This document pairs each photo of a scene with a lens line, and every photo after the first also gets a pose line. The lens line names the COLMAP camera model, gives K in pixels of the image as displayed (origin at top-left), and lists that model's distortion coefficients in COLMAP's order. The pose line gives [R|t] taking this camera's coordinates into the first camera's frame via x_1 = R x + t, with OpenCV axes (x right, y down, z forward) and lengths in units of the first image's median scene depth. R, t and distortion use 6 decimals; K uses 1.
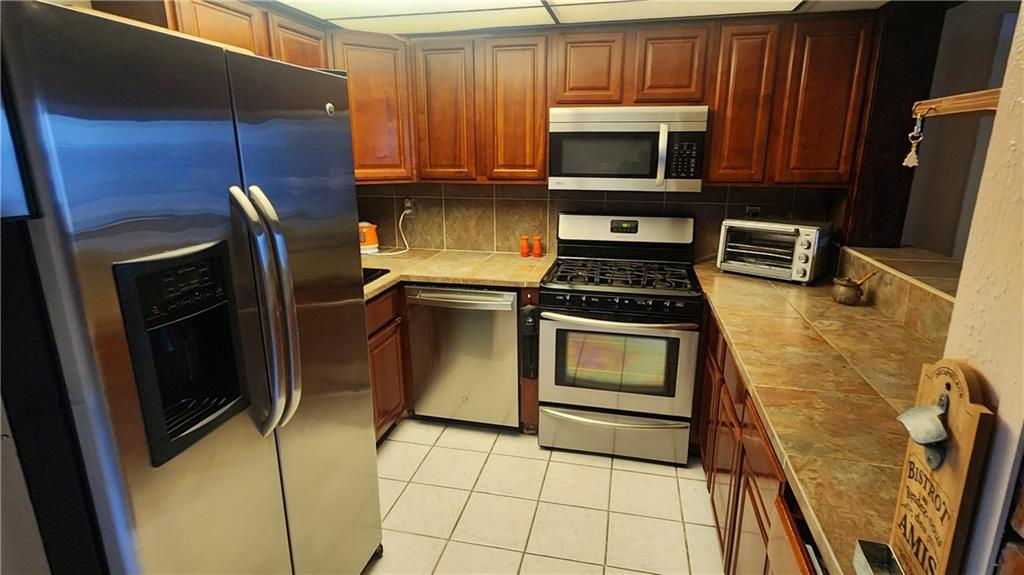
lens RADIAL K [[533.2, 0, 508.8], [0, 533.2, 283.7], [0, 0, 1]] dist [-0.015489, -0.000575]
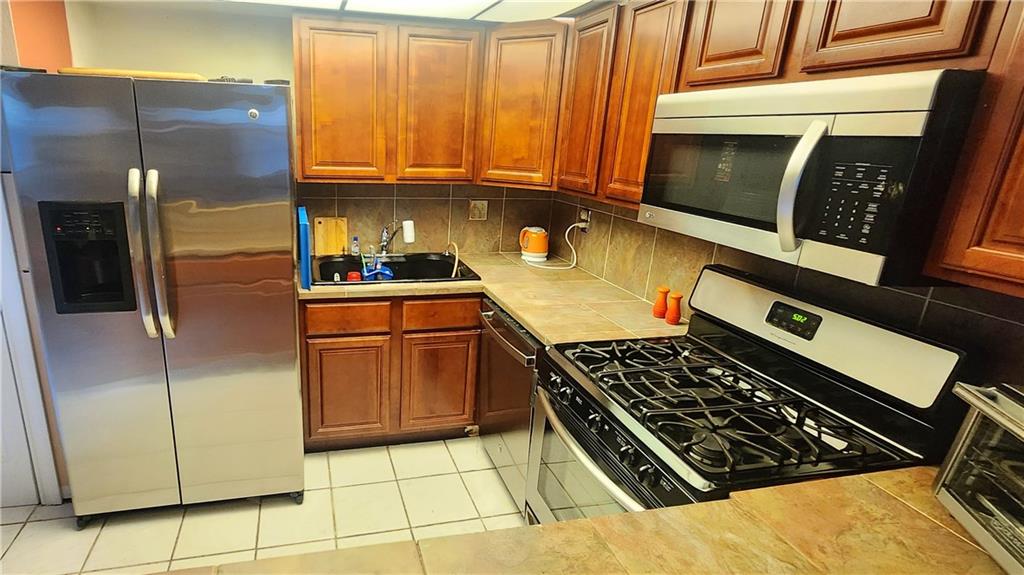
lens RADIAL K [[533.2, 0, 509.8], [0, 533.2, 291.5], [0, 0, 1]] dist [-0.015489, -0.000575]
pose [[0.418915, 0.267310, -0.867788, 0.597813], [-0.252326, 0.952316, 0.171540, -0.168356], [0.872263, 0.147105, 0.466388, 0.573182]]
